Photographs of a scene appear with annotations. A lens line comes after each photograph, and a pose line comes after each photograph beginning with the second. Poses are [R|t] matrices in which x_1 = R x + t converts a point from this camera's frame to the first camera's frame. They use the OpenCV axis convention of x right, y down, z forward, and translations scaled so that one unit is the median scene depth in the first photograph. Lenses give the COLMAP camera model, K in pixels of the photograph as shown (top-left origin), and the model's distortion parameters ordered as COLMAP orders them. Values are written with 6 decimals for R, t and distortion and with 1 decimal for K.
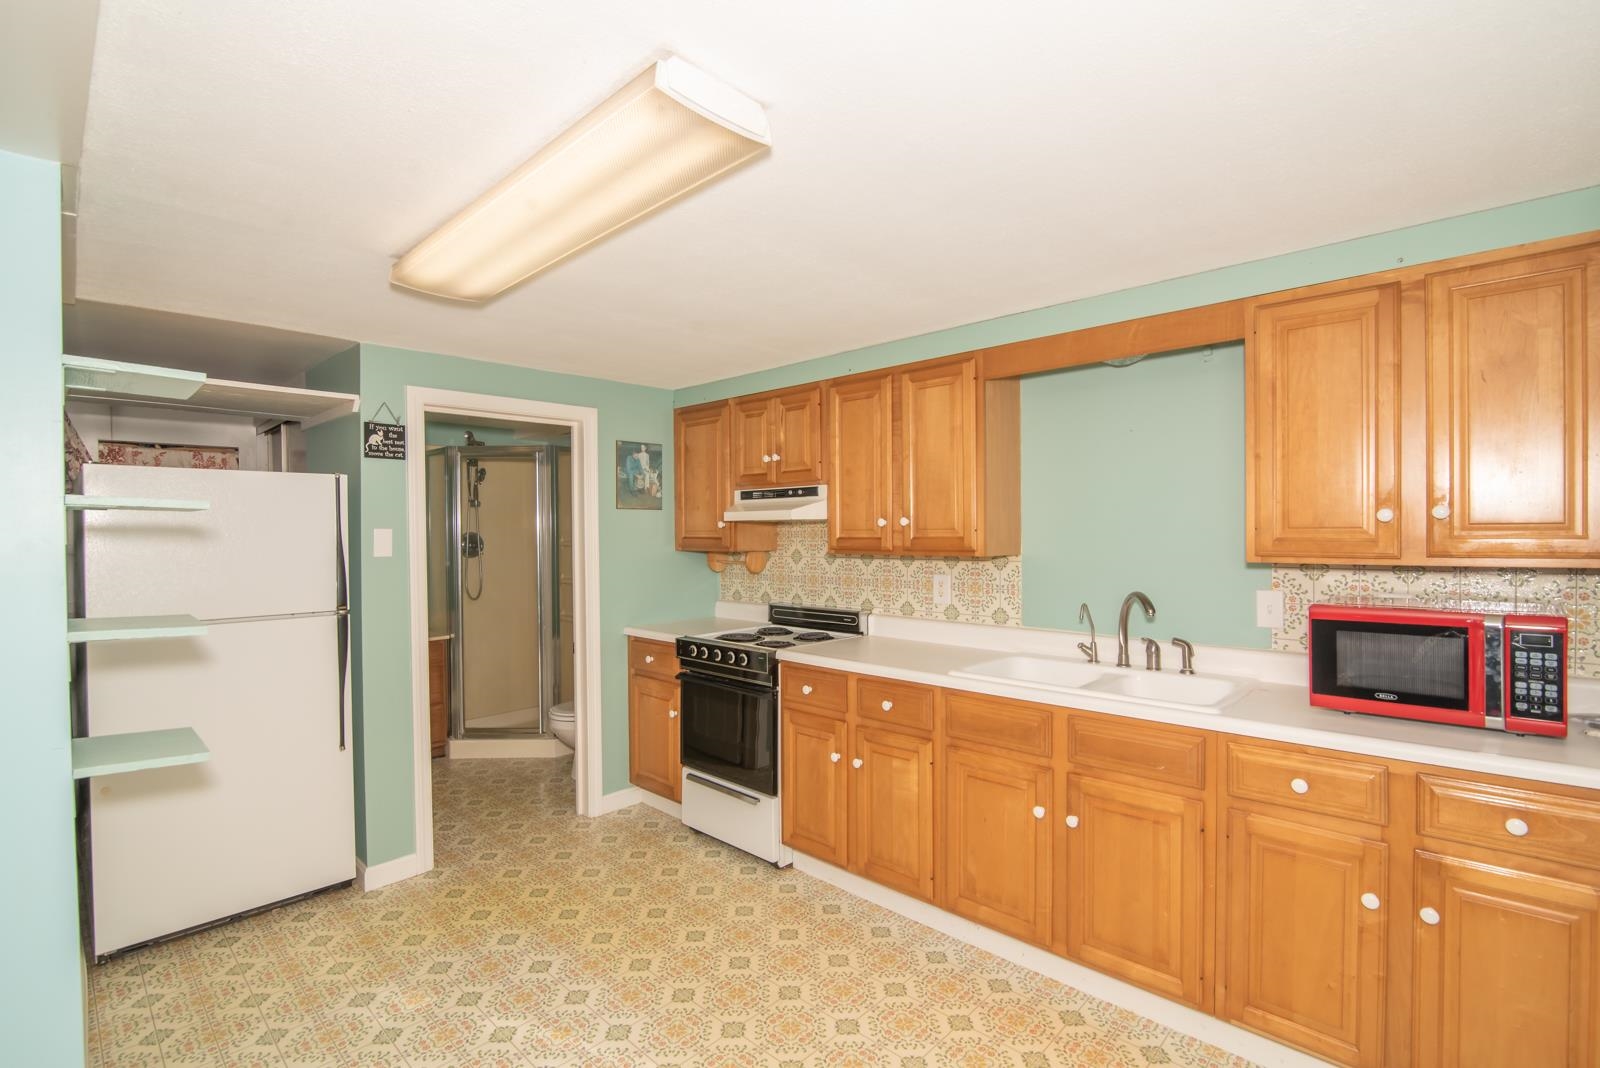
lens RADIAL K [[752.2, 0, 775.3], [0, 752.2, 535.3], [0, 0, 1]] dist [-0.015678, 0.000595]
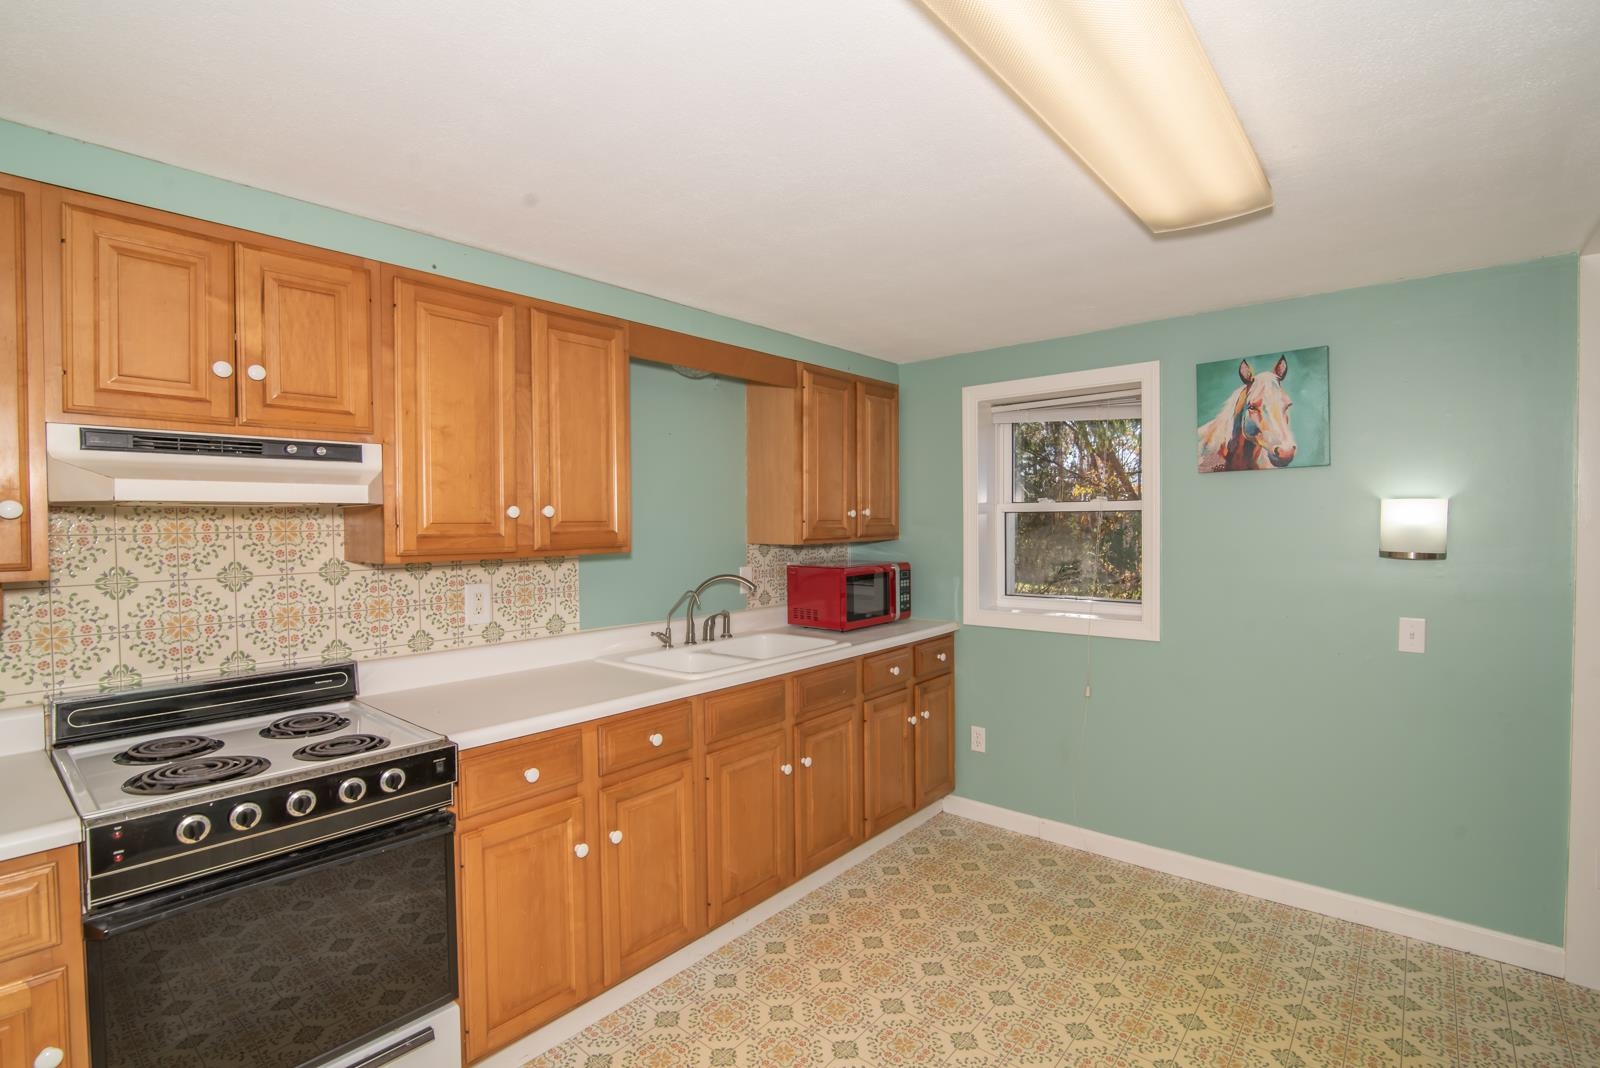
lens RADIAL K [[752.2, 0, 799.9], [0, 752.2, 535.7], [0, 0, 1]] dist [-0.015678, 0.000595]
pose [[-0.076137, -0.010548, 0.997042, -0.559813], [0.017275, 0.999780, 0.011897, 0.001347], [-0.996948, 0.018130, -0.075938, 0.767364]]
